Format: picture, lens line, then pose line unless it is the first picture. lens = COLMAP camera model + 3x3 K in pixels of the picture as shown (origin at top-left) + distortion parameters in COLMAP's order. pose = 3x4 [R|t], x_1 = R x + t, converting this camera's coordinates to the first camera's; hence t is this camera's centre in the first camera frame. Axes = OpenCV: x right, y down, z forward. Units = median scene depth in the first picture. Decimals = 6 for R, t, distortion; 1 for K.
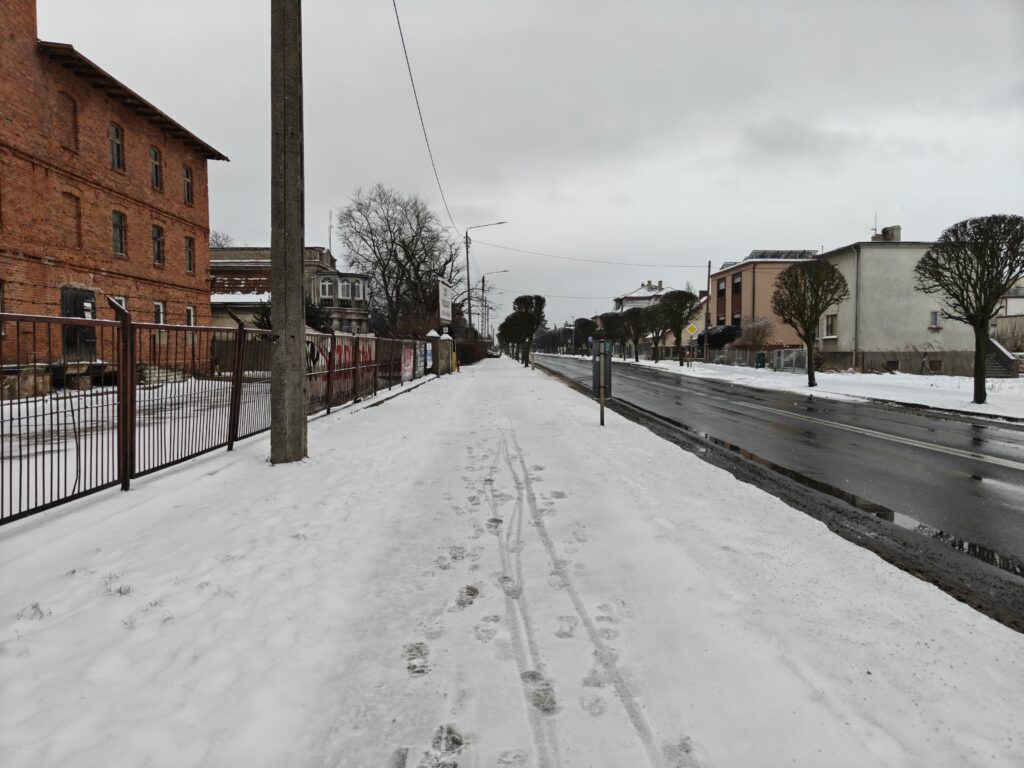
lens RADIAL K [[690.9, 0, 500.2], [0, 690.9, 379.2], [0, 0, 1]] dist [0.057565, -0.000990]
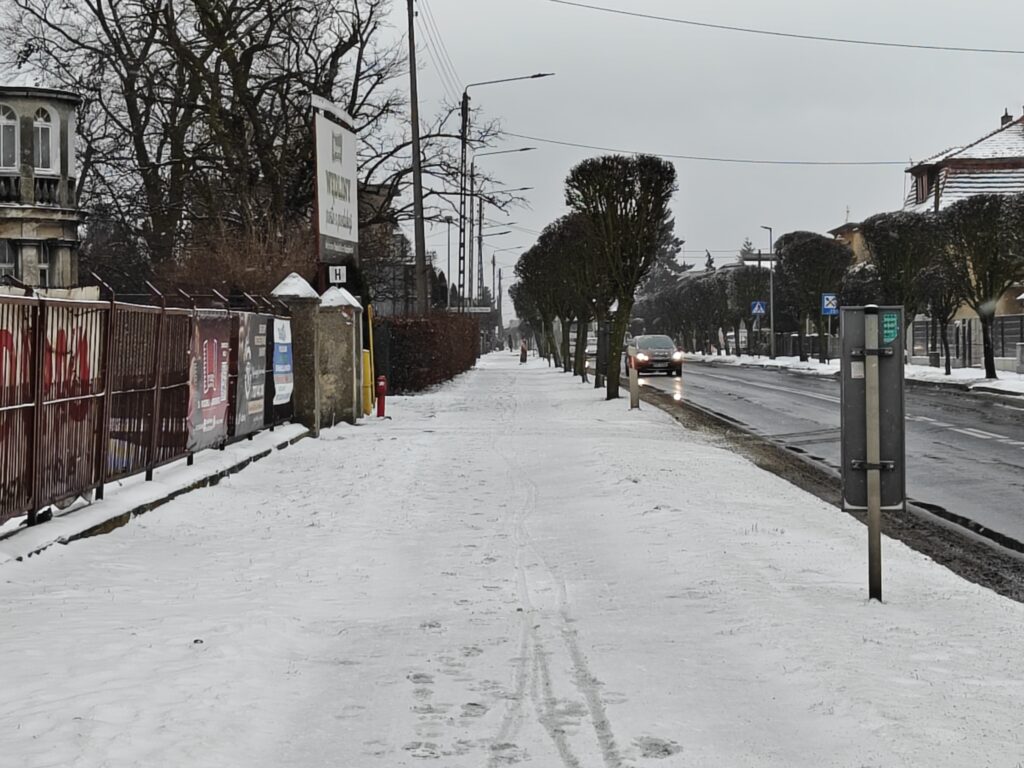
lens RADIAL K [[2571.9, 0, 511.3], [0, 2571.9, 378.8], [0, 0, 1]] dist [0.513779, 0.000000]
pose [[0.999979, -0.004904, -0.004156, -0.000627], [0.004797, 0.999665, -0.025431, 0.001696], [0.004279, 0.025410, 0.999668, -0.113297]]
